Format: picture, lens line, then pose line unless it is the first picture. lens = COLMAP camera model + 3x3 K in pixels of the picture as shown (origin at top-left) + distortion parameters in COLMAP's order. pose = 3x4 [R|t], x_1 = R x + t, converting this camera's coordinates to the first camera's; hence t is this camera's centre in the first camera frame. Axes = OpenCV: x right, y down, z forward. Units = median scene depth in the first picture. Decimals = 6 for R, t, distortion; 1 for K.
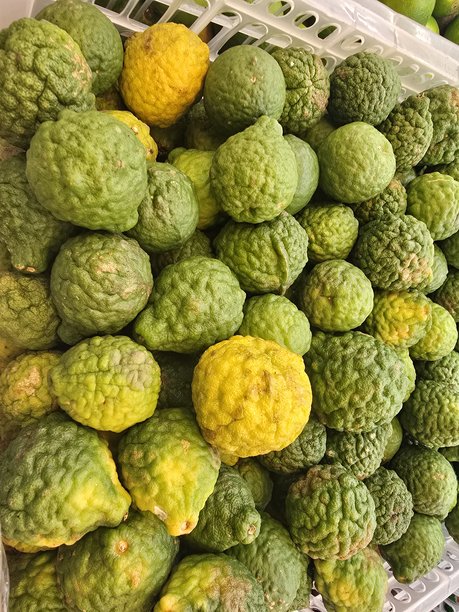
lens RADIAL K [[245.8, 0, 229.2], [0, 245.8, 305.7], [0, 0, 1]] dist [0.000593, 0.000013]
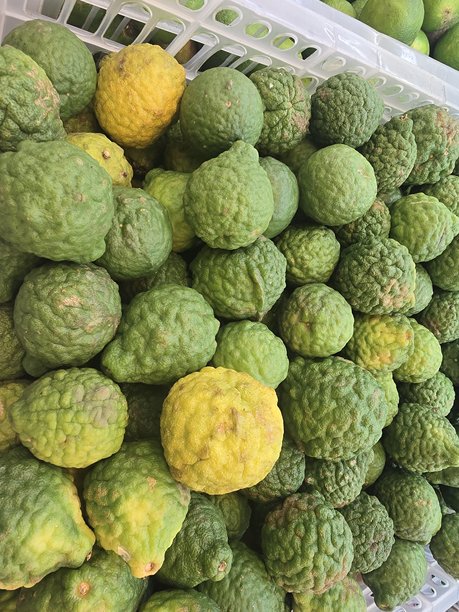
lens RADIAL K [[245.8, 0, 229.8], [0, 245.8, 305.2], [0, 0, 1]] dist [0.000593, 0.000013]
pose [[0.999962, 0.008393, 0.002324, 0.102348], [-0.008389, 0.999964, -0.001437, -0.112154], [-0.002336, 0.001417, 0.999996, 0.023166]]
